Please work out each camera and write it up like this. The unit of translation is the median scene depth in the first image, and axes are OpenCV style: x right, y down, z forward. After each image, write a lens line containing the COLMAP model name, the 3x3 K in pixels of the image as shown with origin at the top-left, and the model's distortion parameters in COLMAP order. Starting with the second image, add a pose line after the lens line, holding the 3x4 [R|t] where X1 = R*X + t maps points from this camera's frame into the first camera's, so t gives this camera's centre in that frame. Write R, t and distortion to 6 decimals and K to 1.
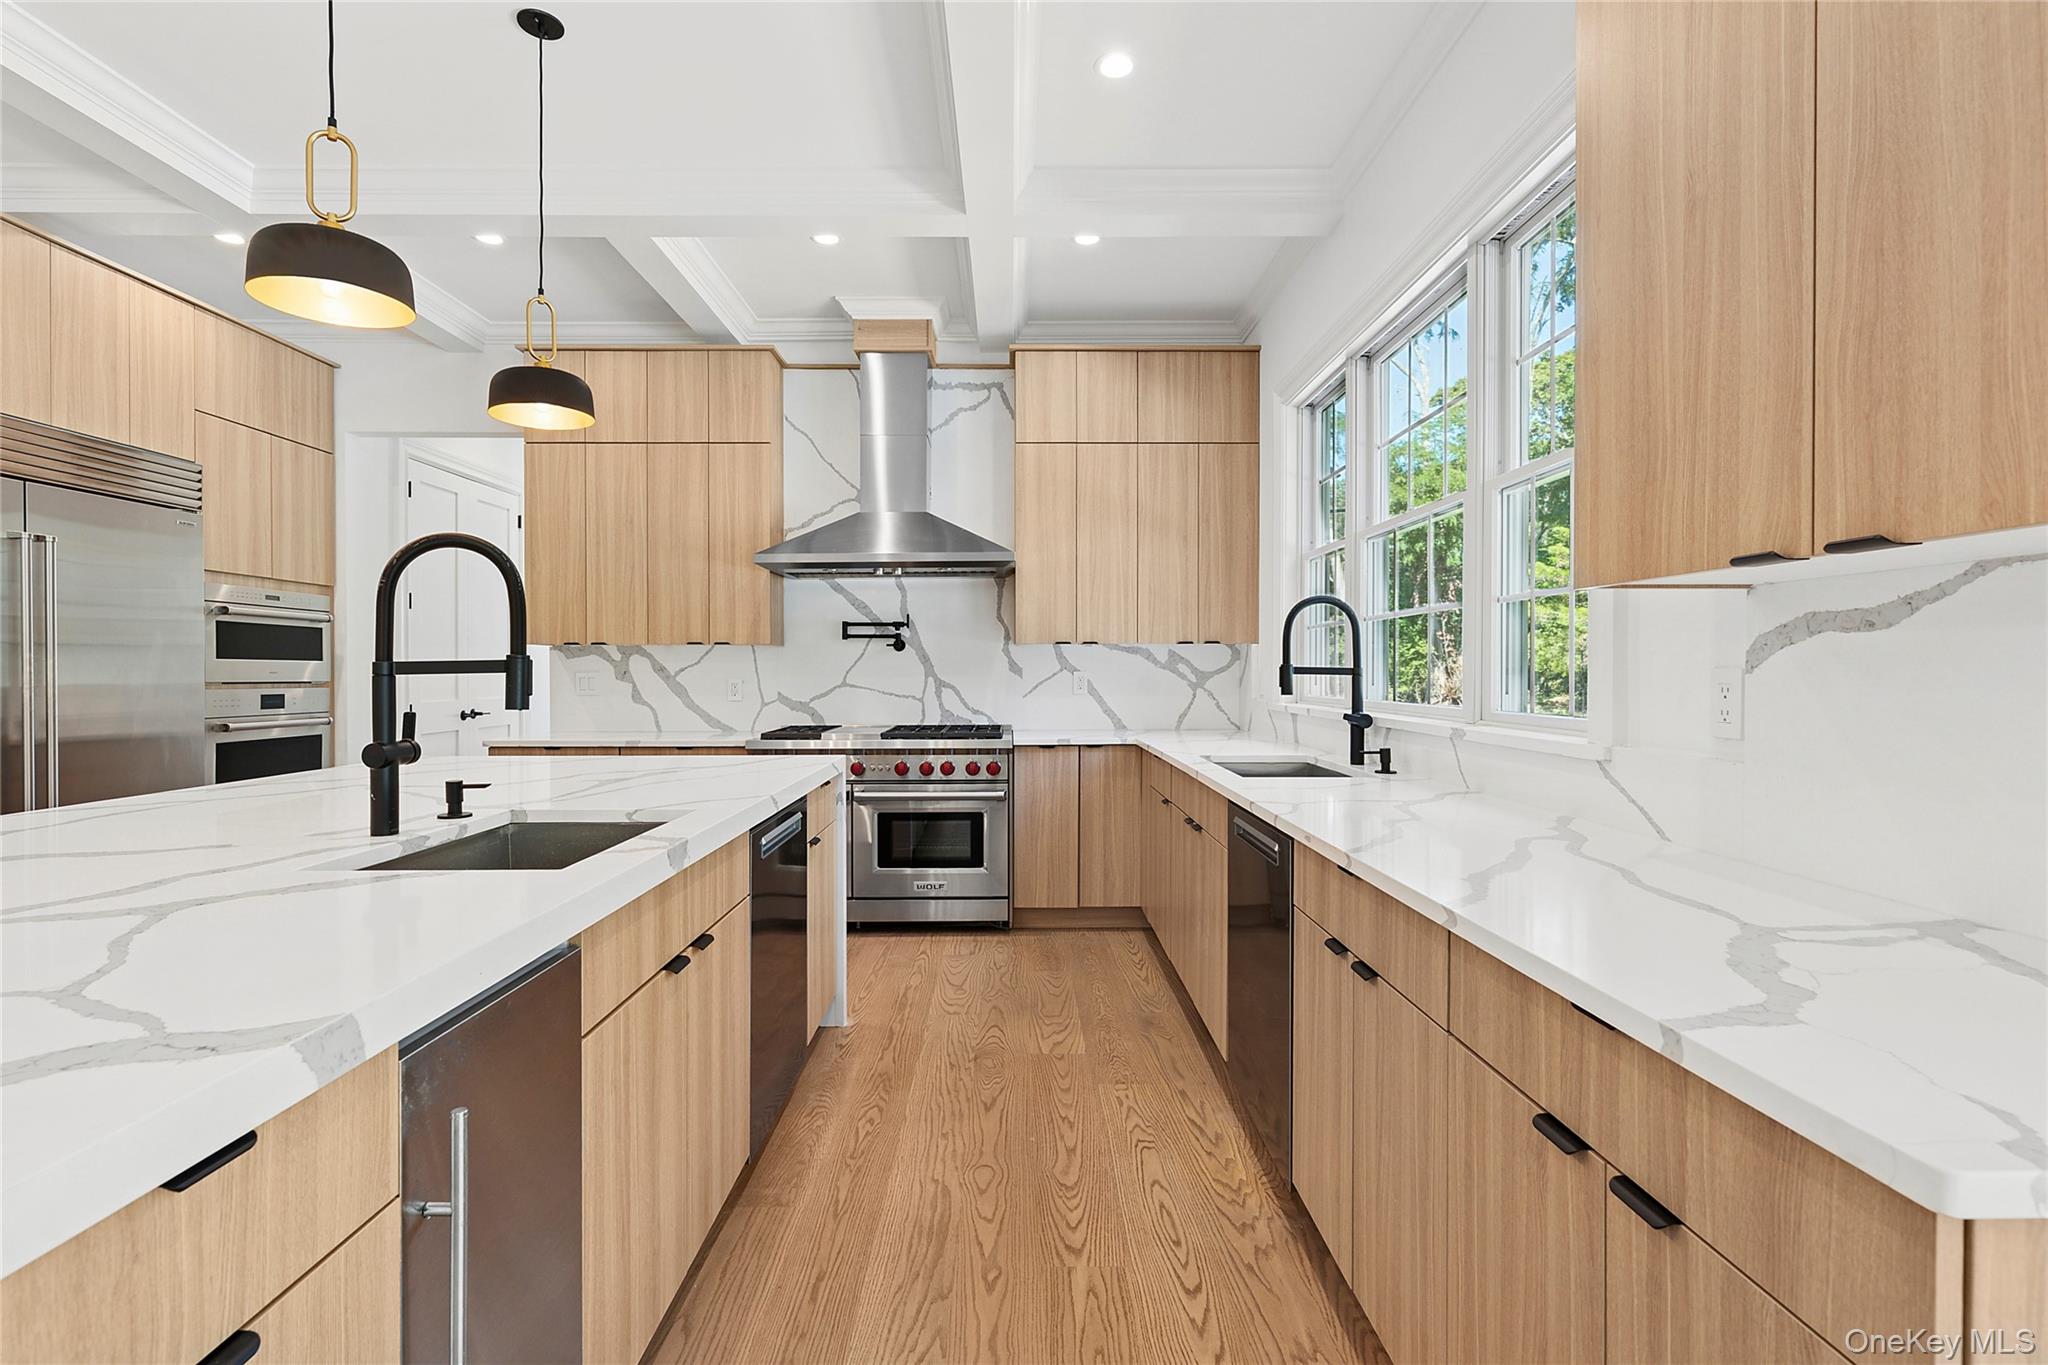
lens RADIAL K [[939.1, 0, 1025.3], [0, 939.1, 672.9], [0, 0, 1]] dist [0.003640, 0.000185]
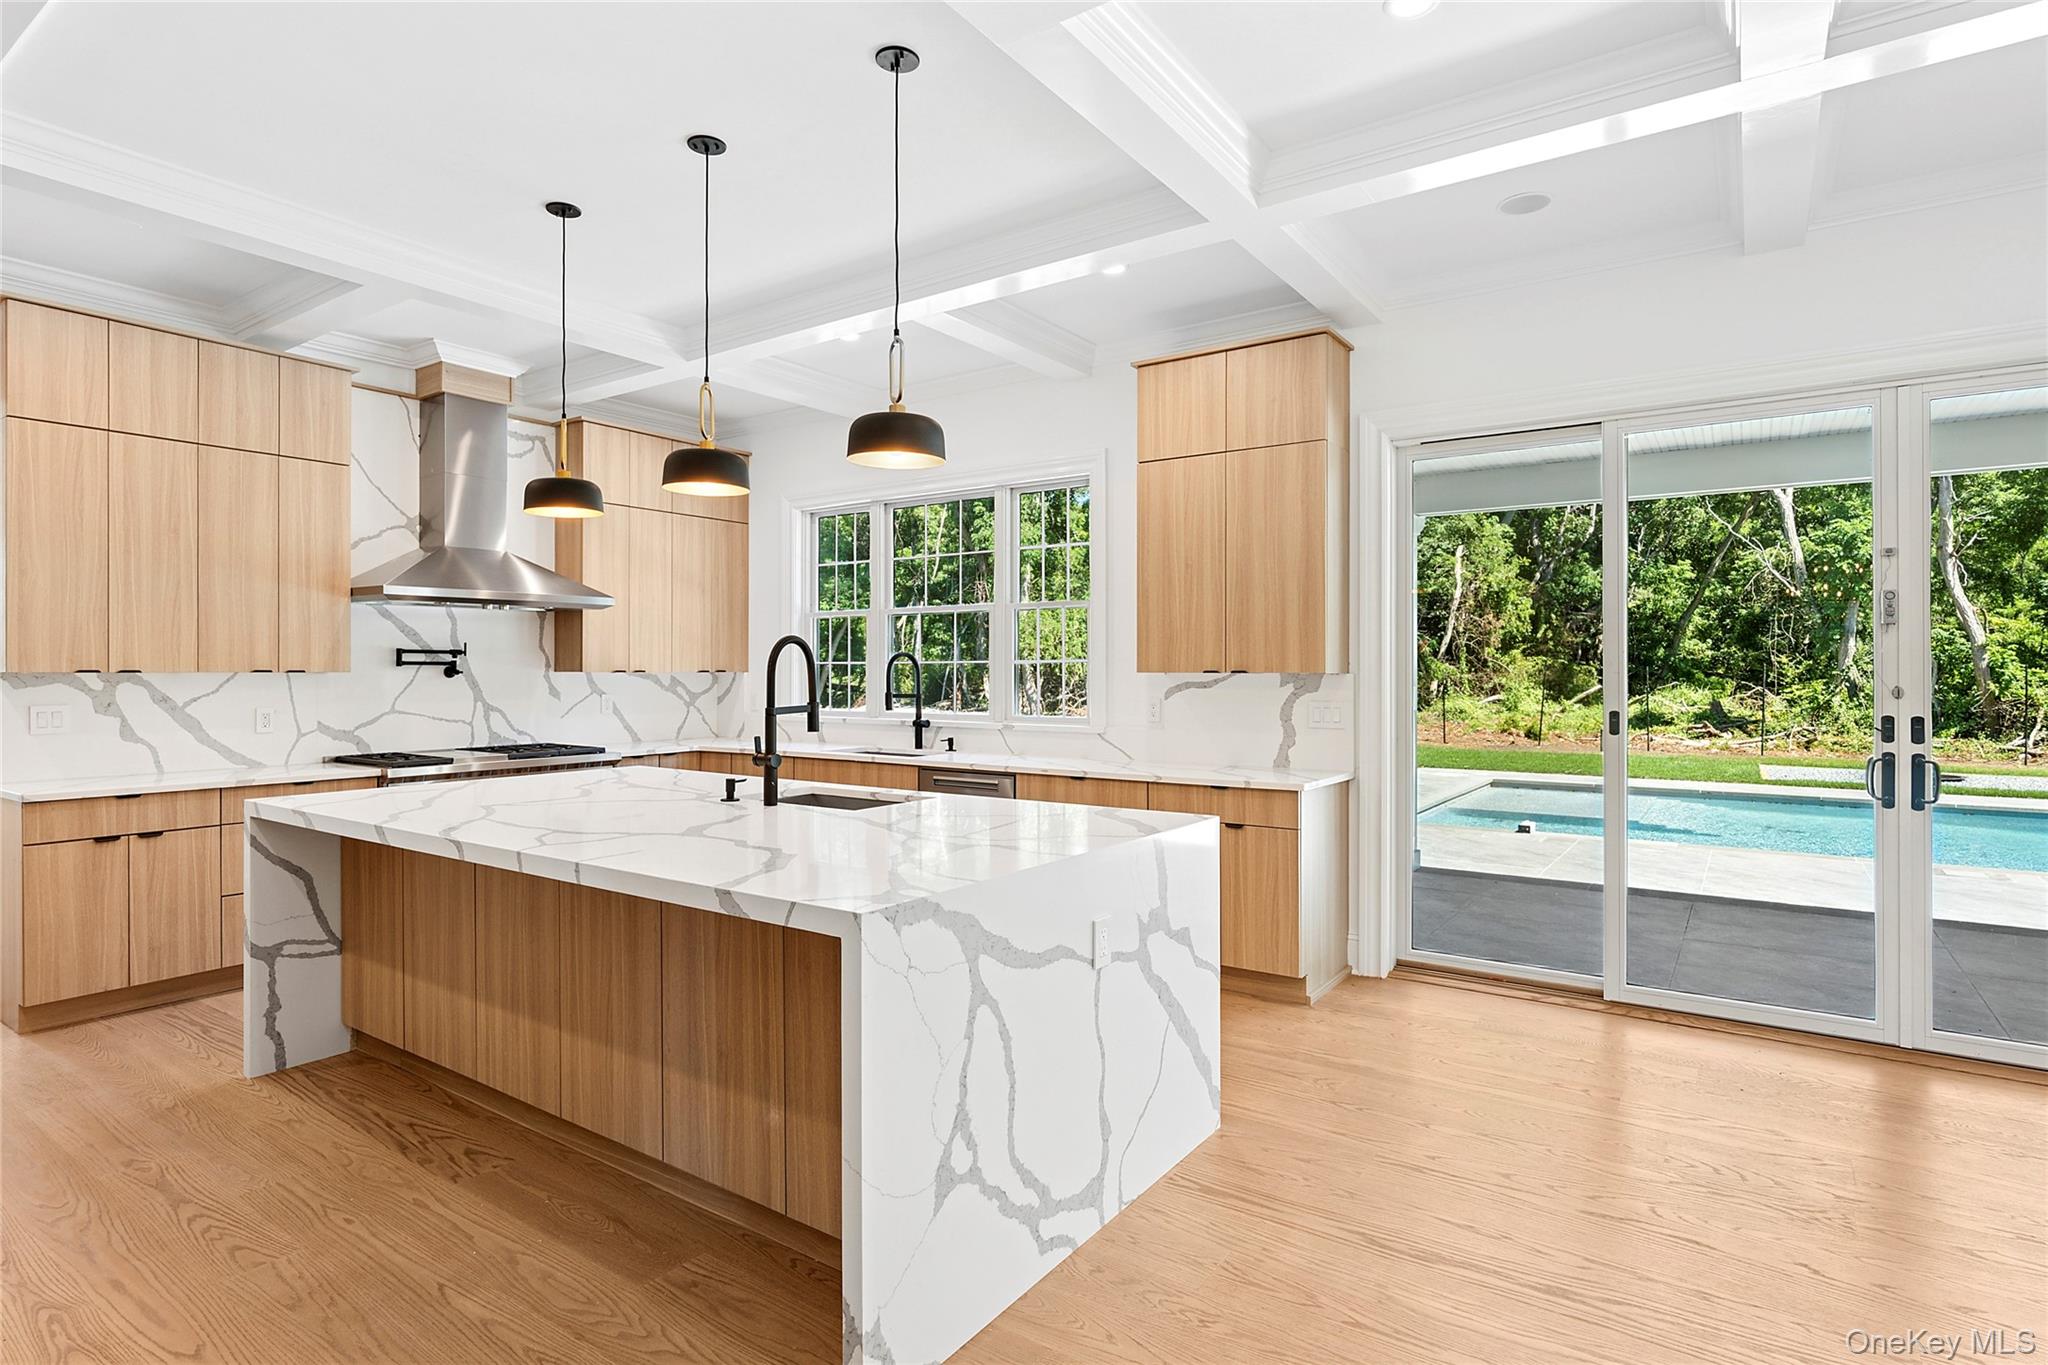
lens RADIAL K [[1052.3, 0, 1022.3], [0, 1052.3, 678.7], [0, 0, 1]] dist [-0.000767, 0.000021]
pose [[0.580914, -0.003929, 0.813955, -0.721979], [0.000779, 0.999991, 0.004271, -0.026661], [-0.813964, -0.001847, 0.580912, -0.192920]]
